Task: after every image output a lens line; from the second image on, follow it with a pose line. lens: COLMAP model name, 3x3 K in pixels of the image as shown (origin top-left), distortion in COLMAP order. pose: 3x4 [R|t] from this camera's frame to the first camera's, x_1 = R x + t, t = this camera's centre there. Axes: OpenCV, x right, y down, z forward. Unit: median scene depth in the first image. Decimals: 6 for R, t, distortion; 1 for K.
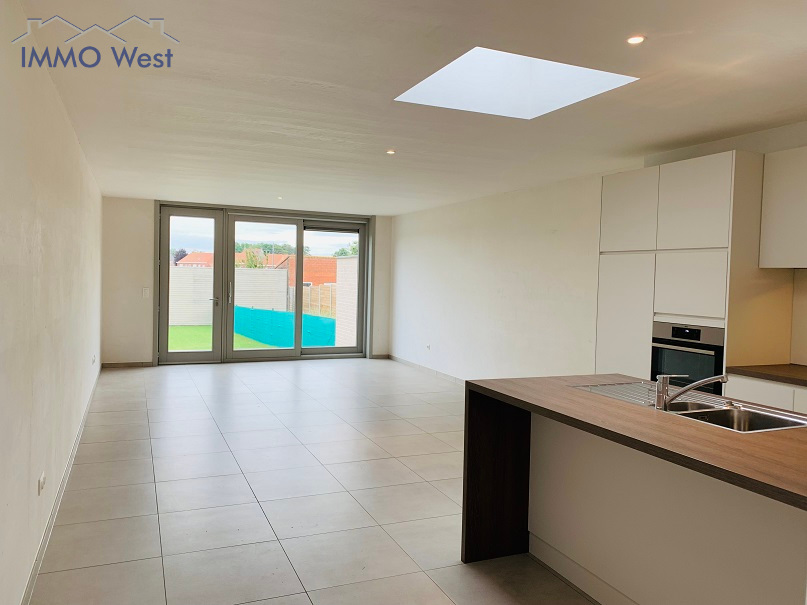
lens RADIAL K [[623.0, 0, 403.4], [0, 623.0, 303.4], [0, 0, 1]] dist [-0.005739, -0.003803]
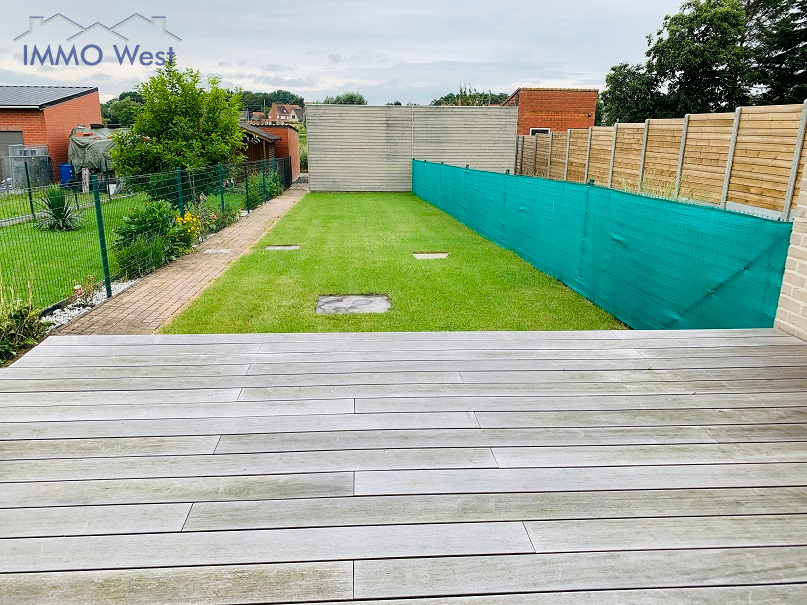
lens RADIAL K [[623.0, 0, 401.9], [0, 623.0, 304.2], [0, 0, 1]] dist [-0.005739, -0.003803]
pose [[0.943947, 0.072299, -0.322083, -0.285295], [0.002179, 0.974333, 0.225100, 0.002866], [0.330091, -0.213184, 0.919561, 1.125748]]
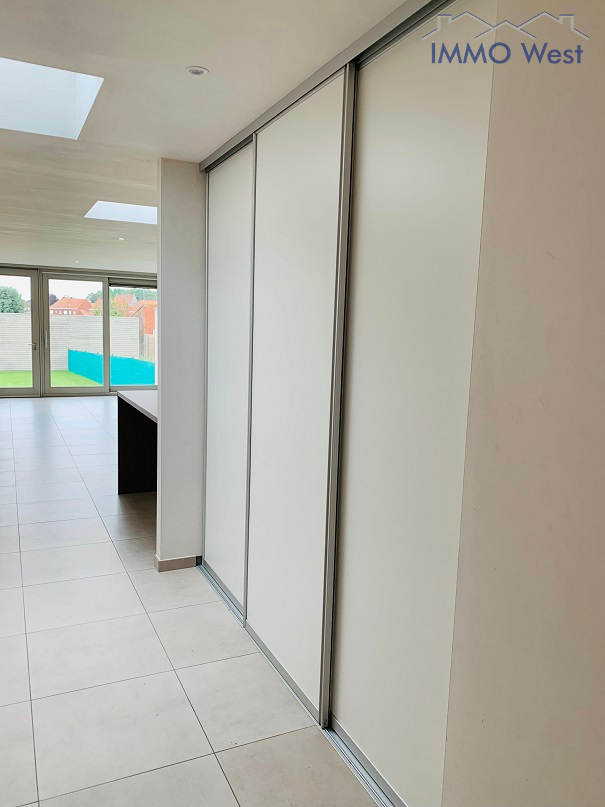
lens RADIAL K [[623.0, 0, 302.7], [0, 623.0, 403.0], [0, 0, 1]] dist [-0.005739, -0.003803]
pose [[0.999247, 0.002895, 0.038682, 0.170814], [-0.006043, 0.996653, 0.081519, 0.005183], [-0.038316, -0.081691, 0.995921, -0.228083]]
